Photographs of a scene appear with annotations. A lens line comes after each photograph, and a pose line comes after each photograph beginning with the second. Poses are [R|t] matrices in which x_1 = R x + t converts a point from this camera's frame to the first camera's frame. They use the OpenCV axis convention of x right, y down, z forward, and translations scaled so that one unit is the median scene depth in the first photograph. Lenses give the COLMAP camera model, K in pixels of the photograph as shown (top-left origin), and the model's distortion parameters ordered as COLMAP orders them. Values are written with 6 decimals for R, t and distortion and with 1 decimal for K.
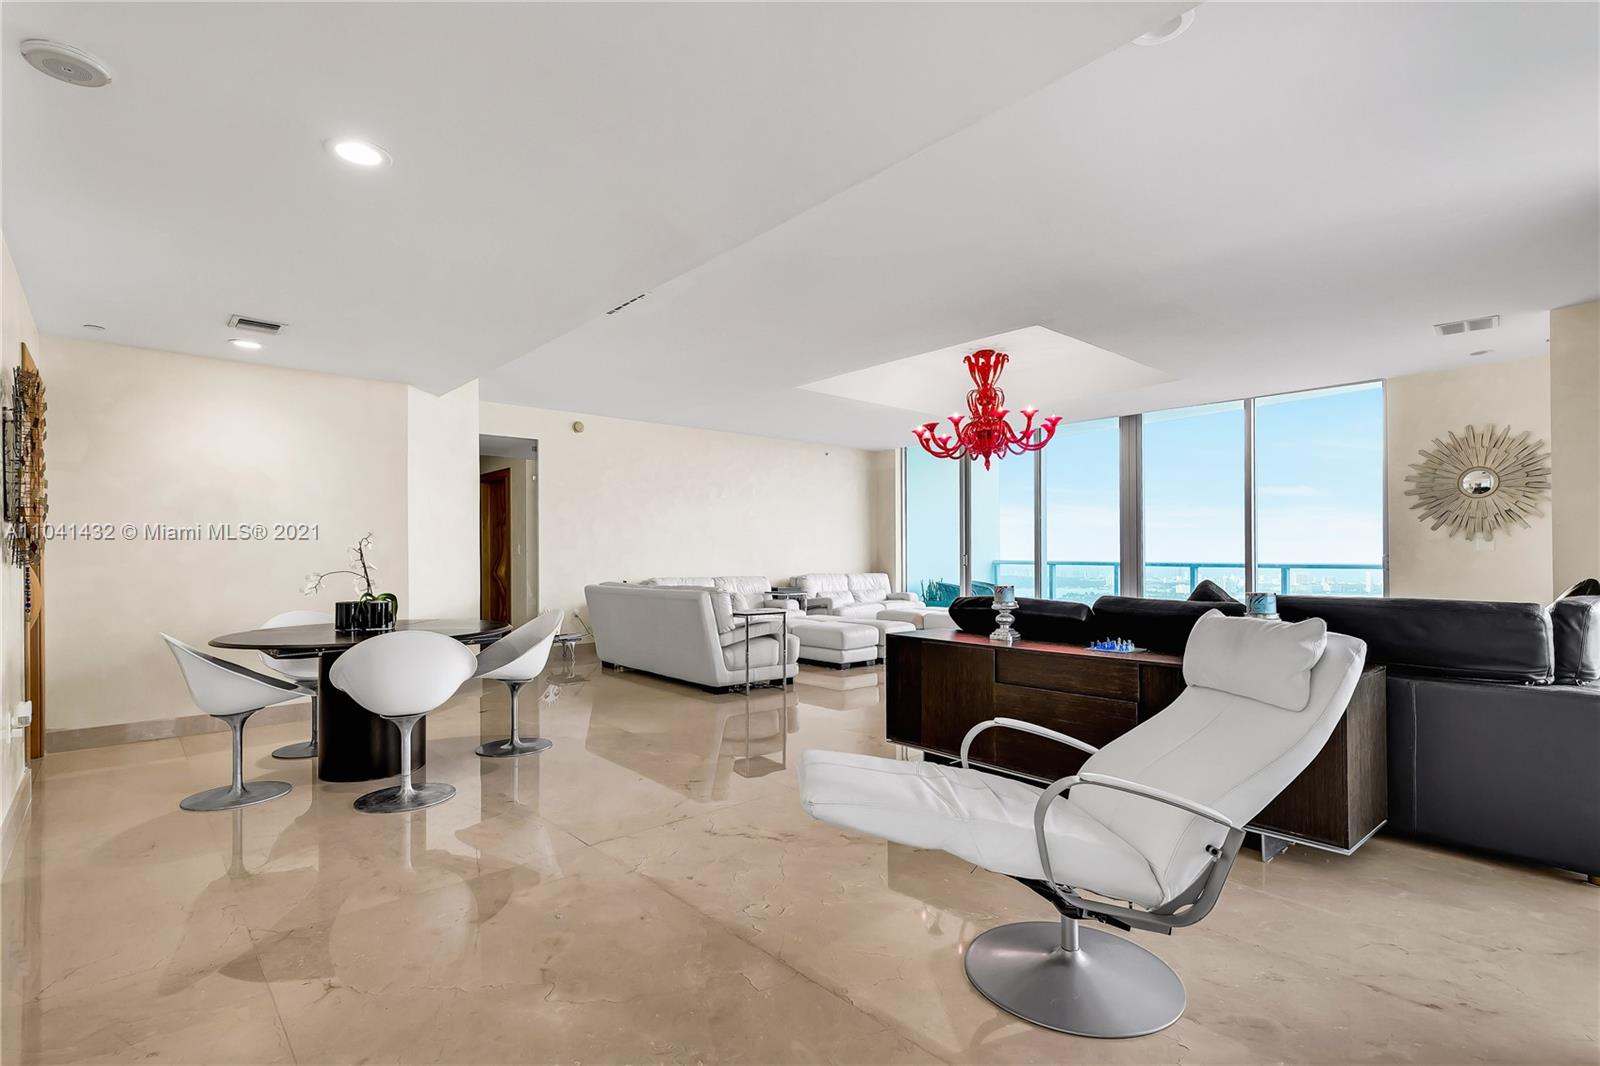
lens RADIAL K [[766.3, 0, 795.4], [0, 766.3, 546.9], [0, 0, 1]] dist [0.019908, -0.002146]
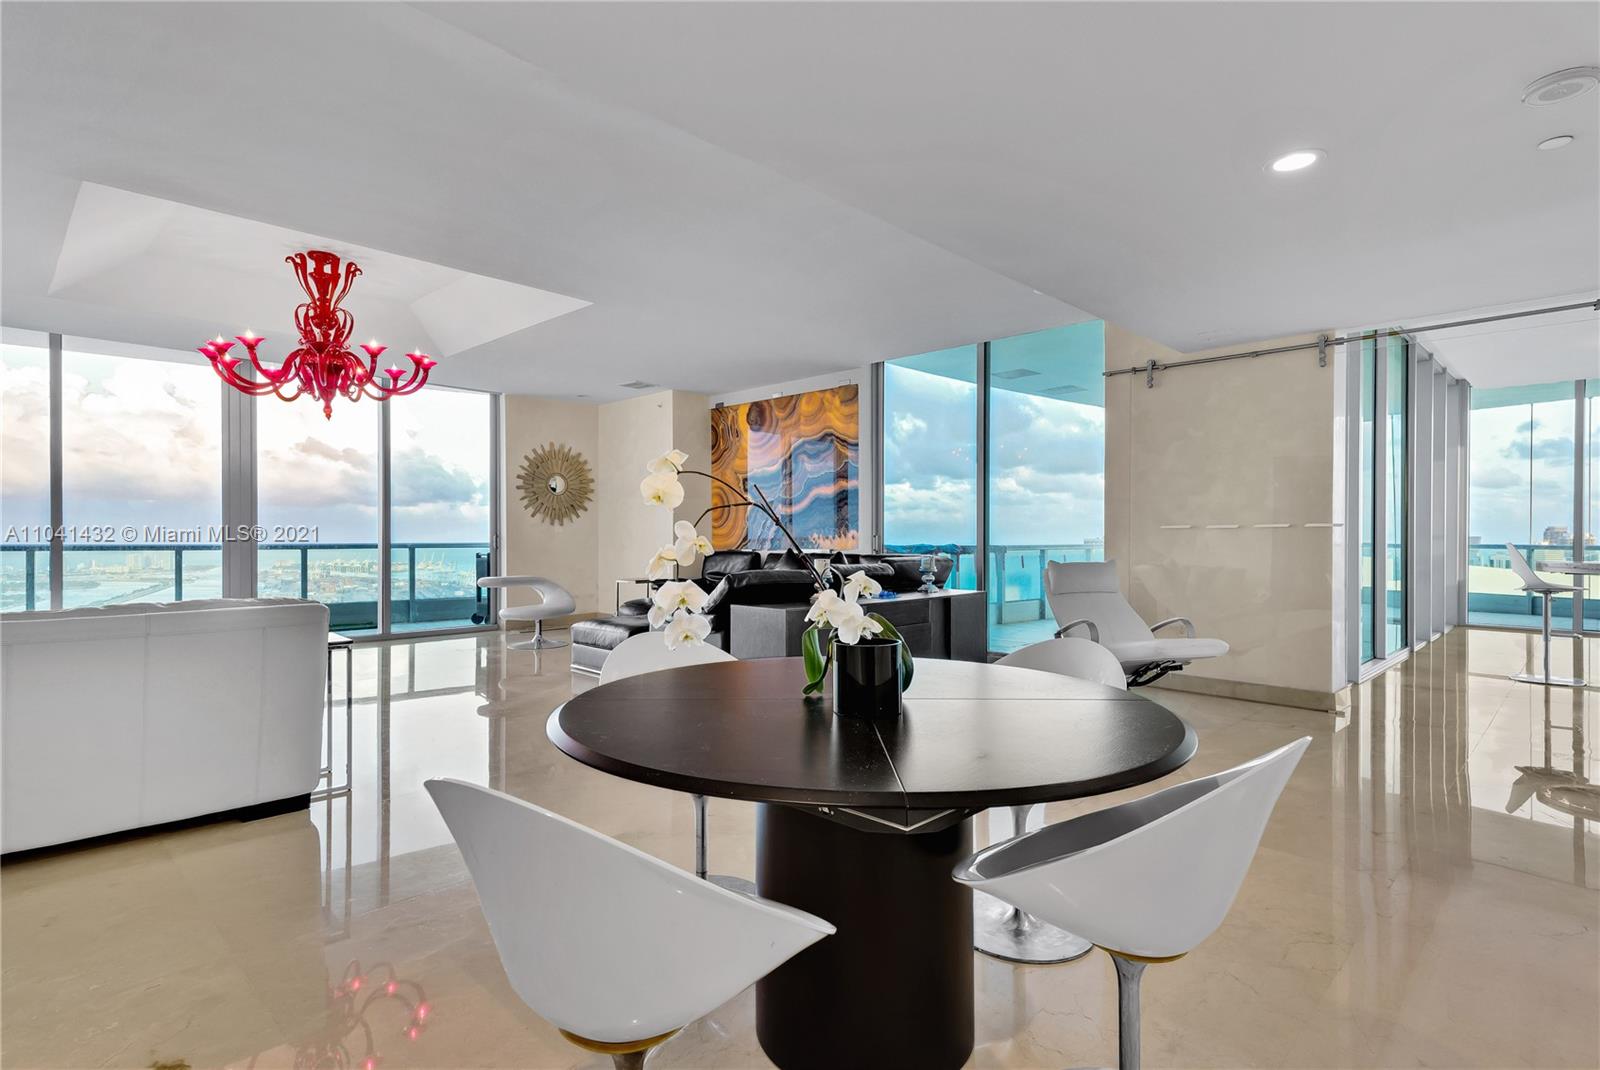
lens RADIAL K [[805.4, 0, 808.4], [0, 805.4, 541.1], [0, 0, 1]] dist [0.014139, -0.000186]
pose [[-0.079752, -0.006348, 0.996795, -0.588779], [-0.011669, 0.999917, 0.005434, 0.006699], [-0.996746, -0.011198, -0.079819, 0.637476]]
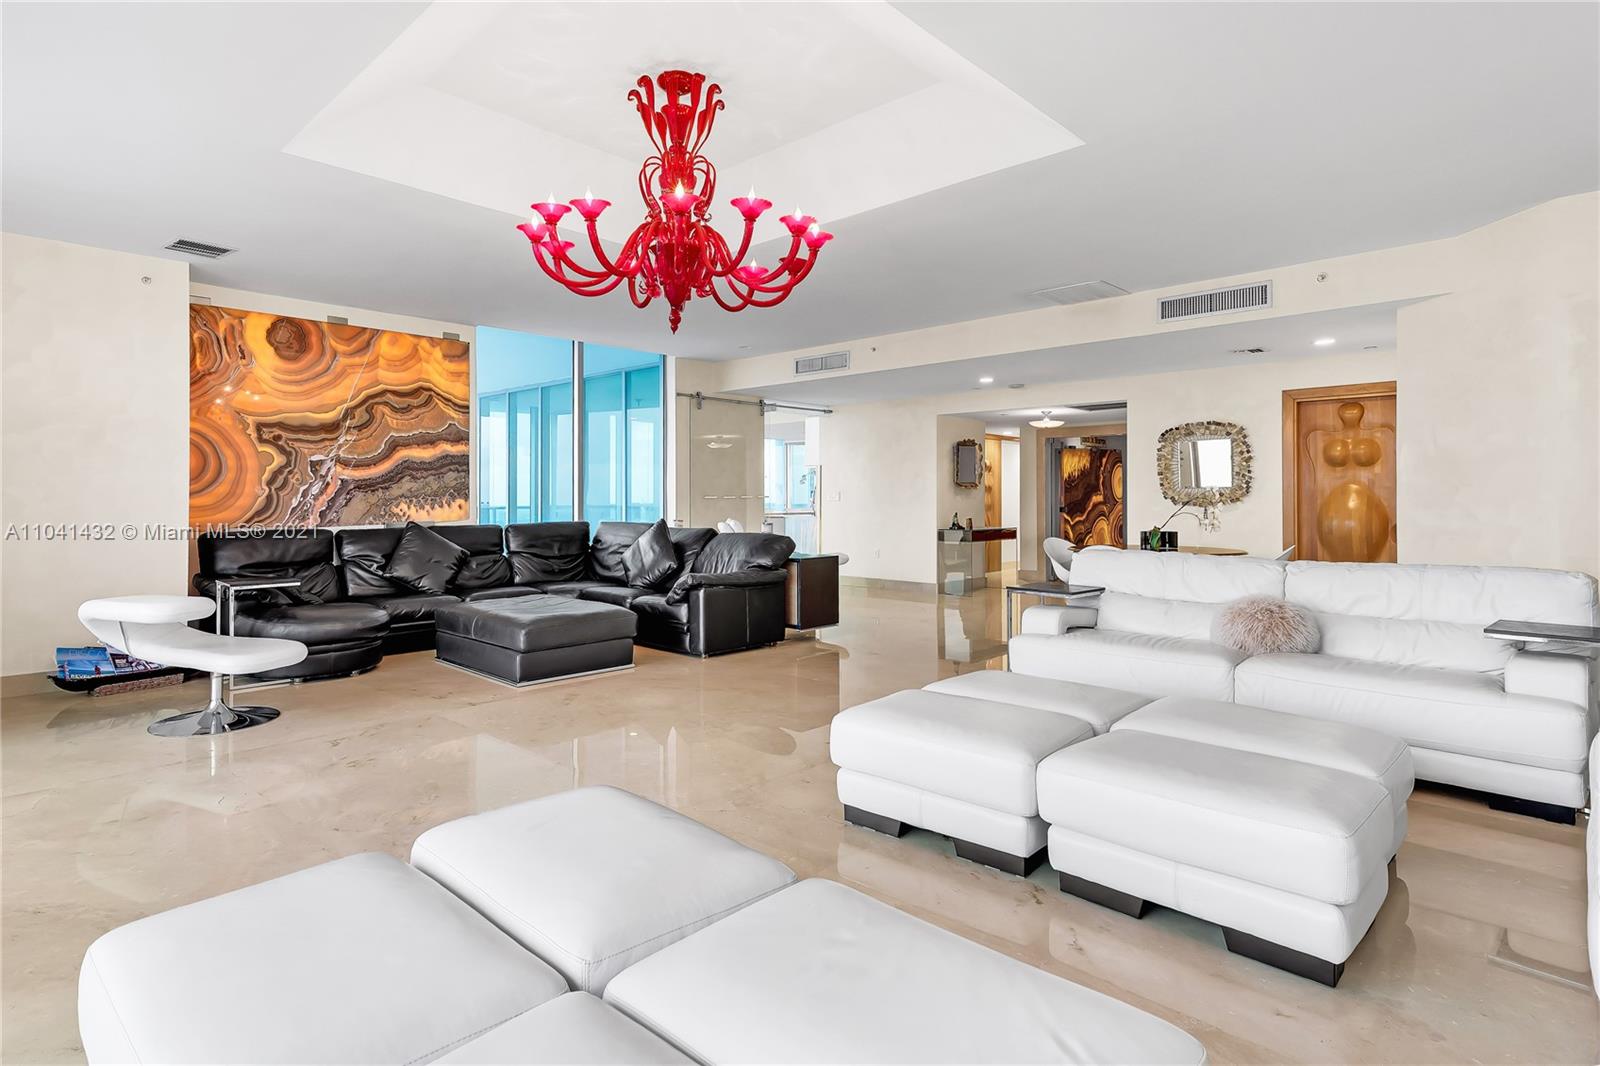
lens RADIAL K [[834.8, 0, 756.4], [0, 834.8, 492.4], [0, 0, 1]] dist [0.014070, 0.002437]
pose [[-0.995825, 0.004135, -0.091194, 0.265797], [0.005636, 0.999853, -0.016201, 0.007635], [0.091114, -0.016647, -0.995701, 1.607619]]
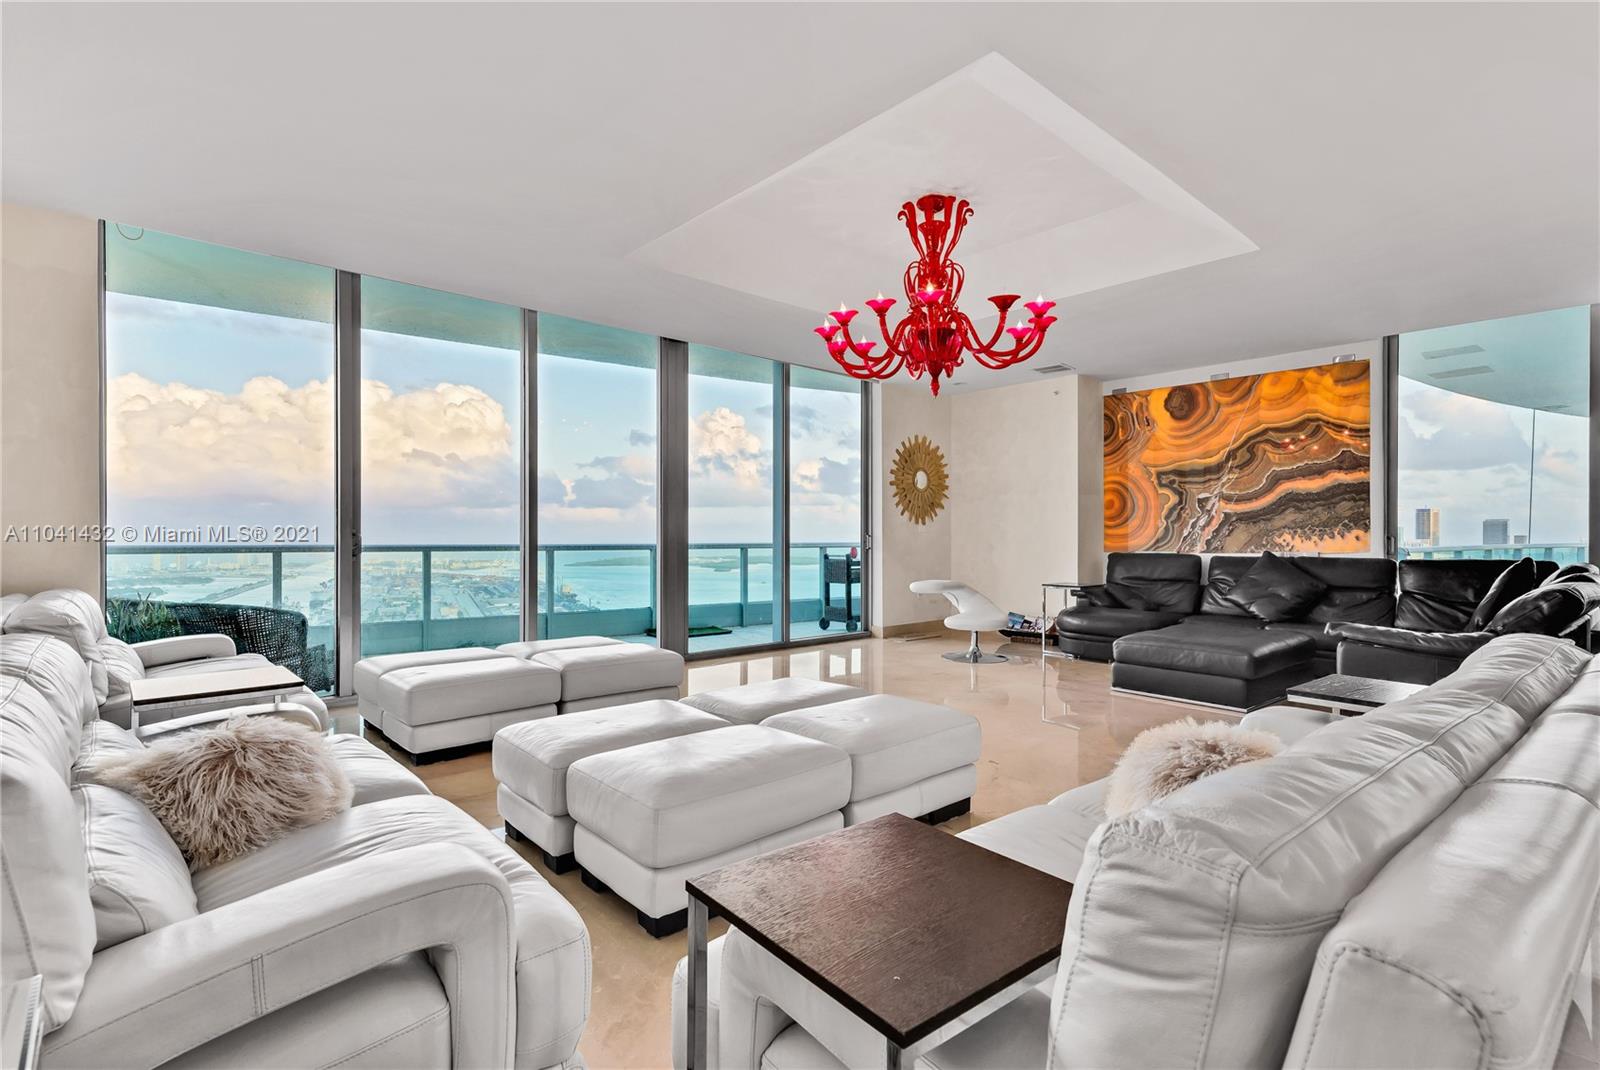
lens RADIAL K [[766.3, 0, 797.2], [0, 766.3, 531.6], [0, 0, 1]] dist [0.019908, -0.002146]
pose [[-0.019360, 0.006248, 0.999793, -0.379026], [-0.013693, 0.999885, -0.006514, 0.013881], [-0.999719, -0.013816, -0.019272, 1.184005]]
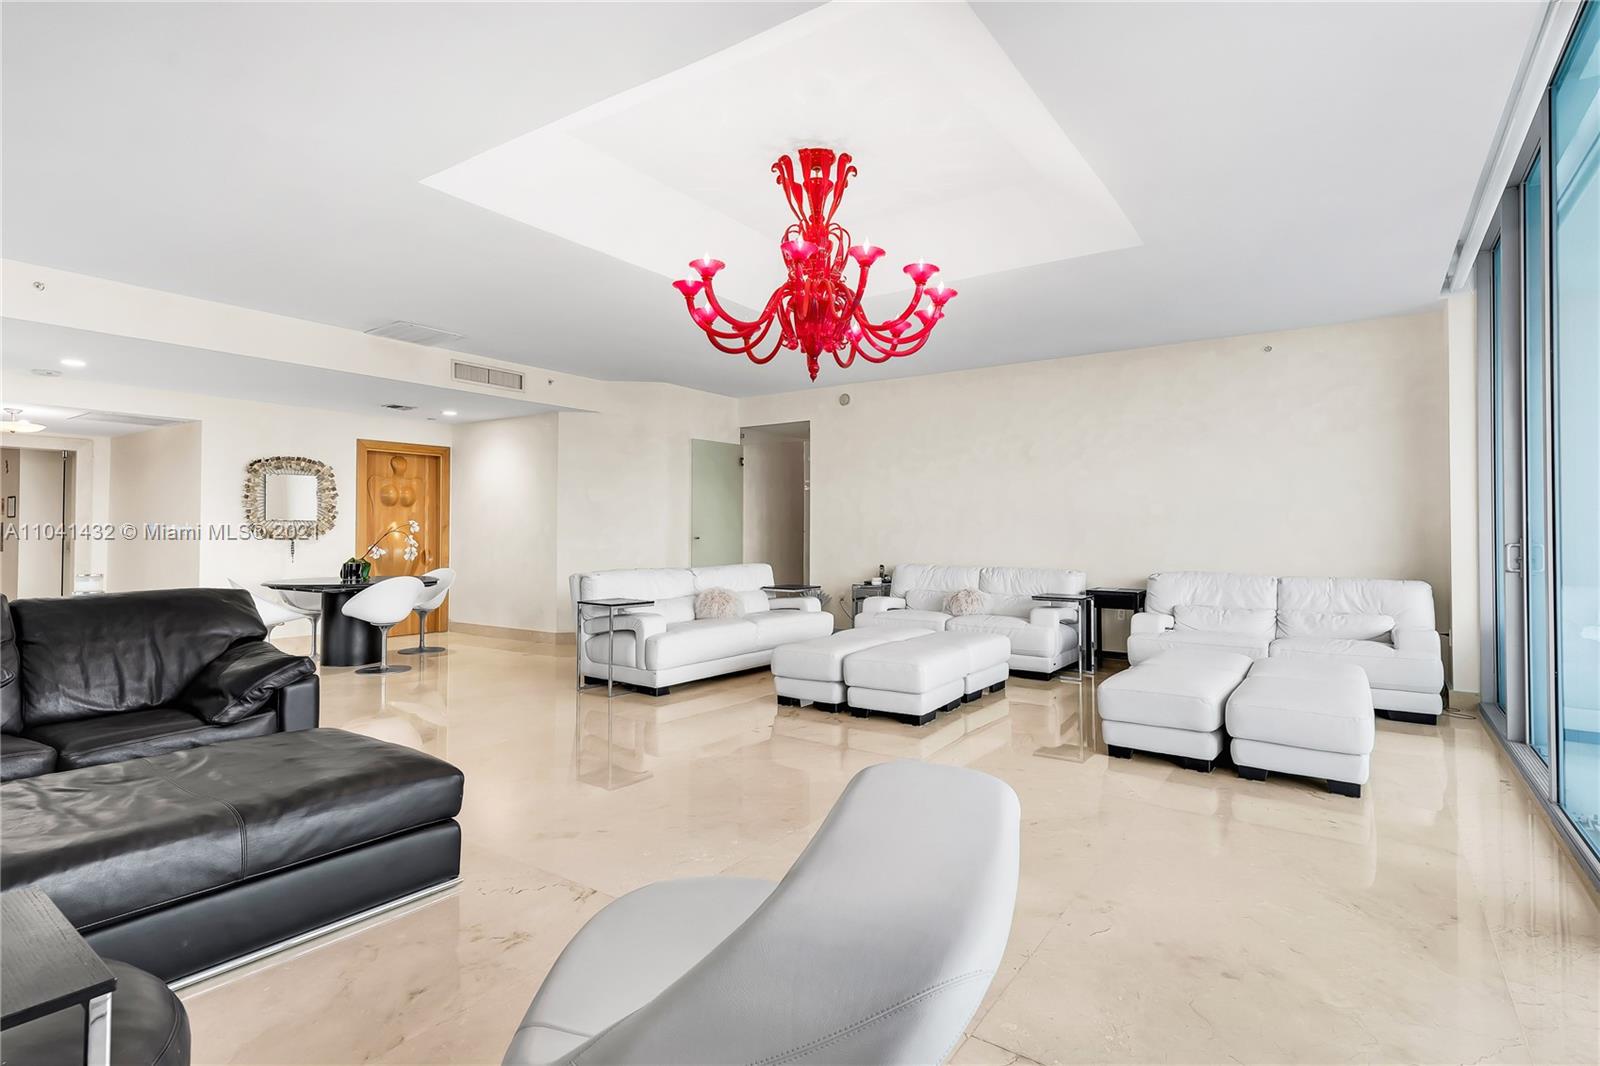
lens RADIAL K [[766.3, 0, 797.1], [0, 766.3, 512.4], [0, 0, 1]] dist [0.019908, -0.002146]
pose [[0.241912, -0.020635, -0.970079, 0.799780], [0.007558, 0.999784, -0.019382, 0.000023], [0.970269, -0.002643, 0.242015, 0.916357]]
